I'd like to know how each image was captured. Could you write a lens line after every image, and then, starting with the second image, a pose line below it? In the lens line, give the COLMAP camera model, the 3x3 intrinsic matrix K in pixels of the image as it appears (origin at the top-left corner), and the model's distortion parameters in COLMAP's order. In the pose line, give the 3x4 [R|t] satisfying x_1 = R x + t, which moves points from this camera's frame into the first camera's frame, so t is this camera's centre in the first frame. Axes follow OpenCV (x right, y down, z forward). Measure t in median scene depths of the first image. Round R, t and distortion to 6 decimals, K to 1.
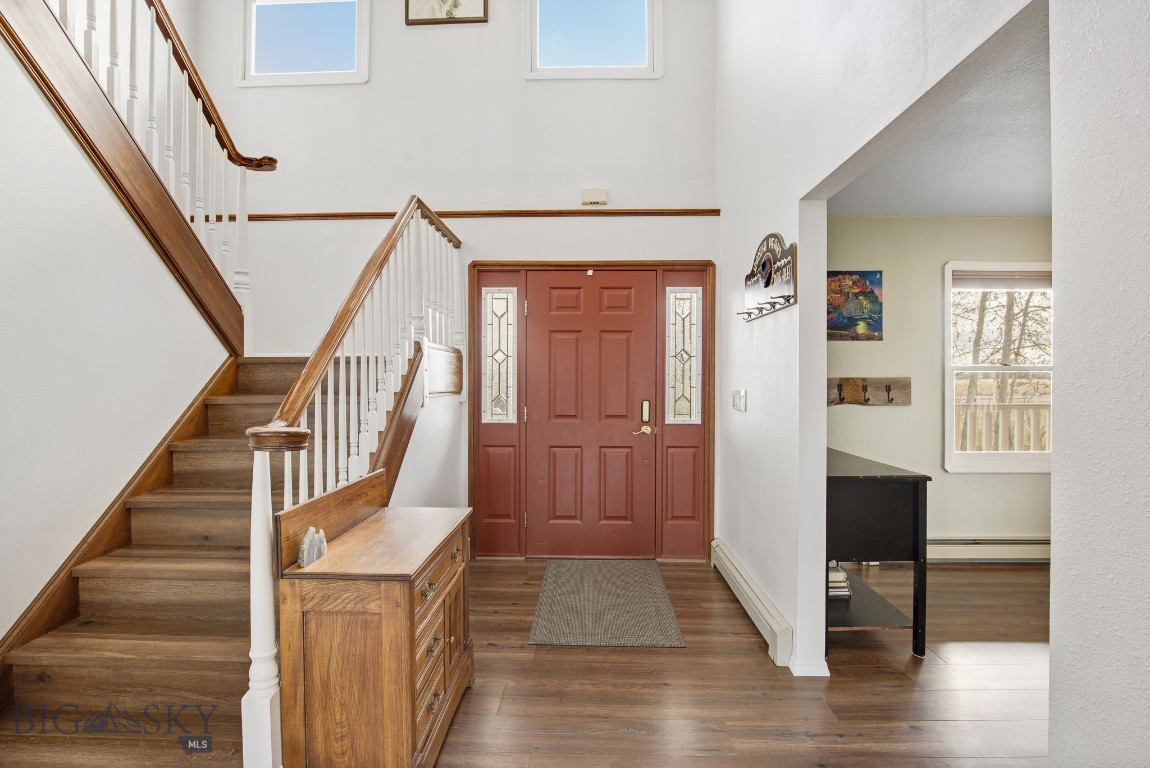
lens RADIAL K [[526.0, 0, 575.5], [0, 526.0, 384.0], [0, 0, 1]] dist [-0.030575, 0.000682]
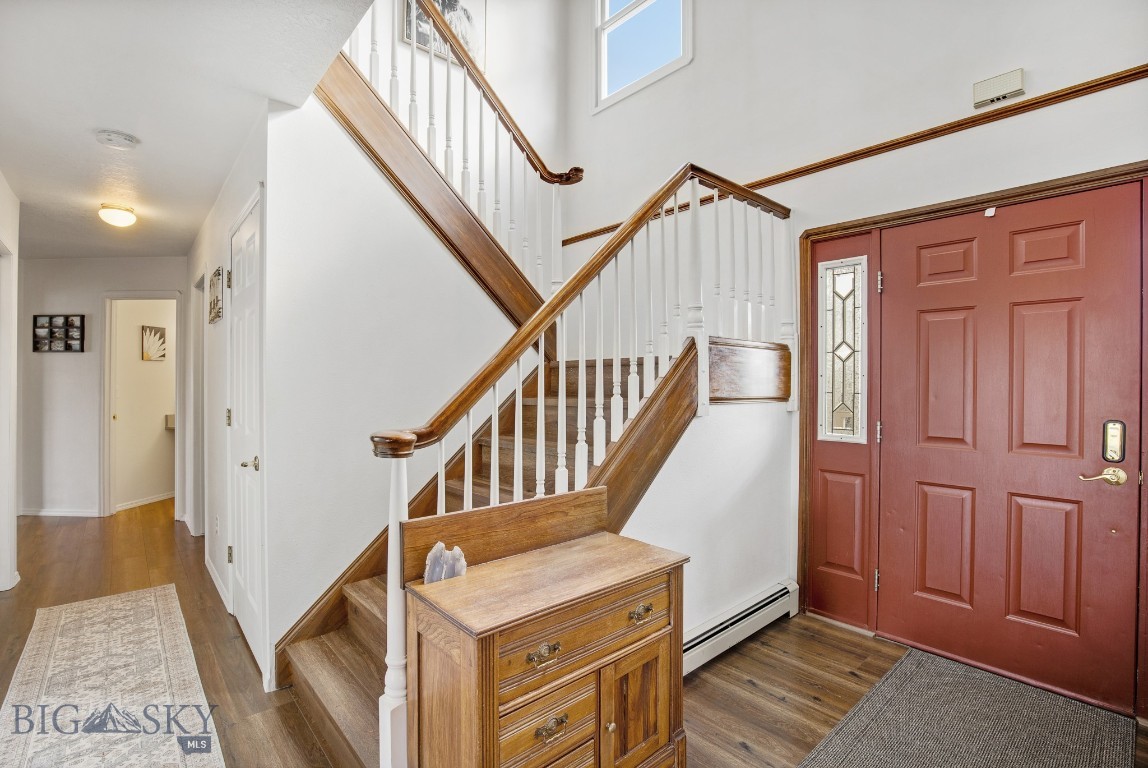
lens RADIAL K [[525.1, 0, 575.7], [0, 525.1, 385.3], [0, 0, 1]] dist [-0.030575, 0.000682]
pose [[0.681964, 0.005712, -0.731364, 0.138945], [-0.008395, 0.999965, -0.000018, -0.002207], [0.731338, 0.006152, 0.681988, 0.226499]]
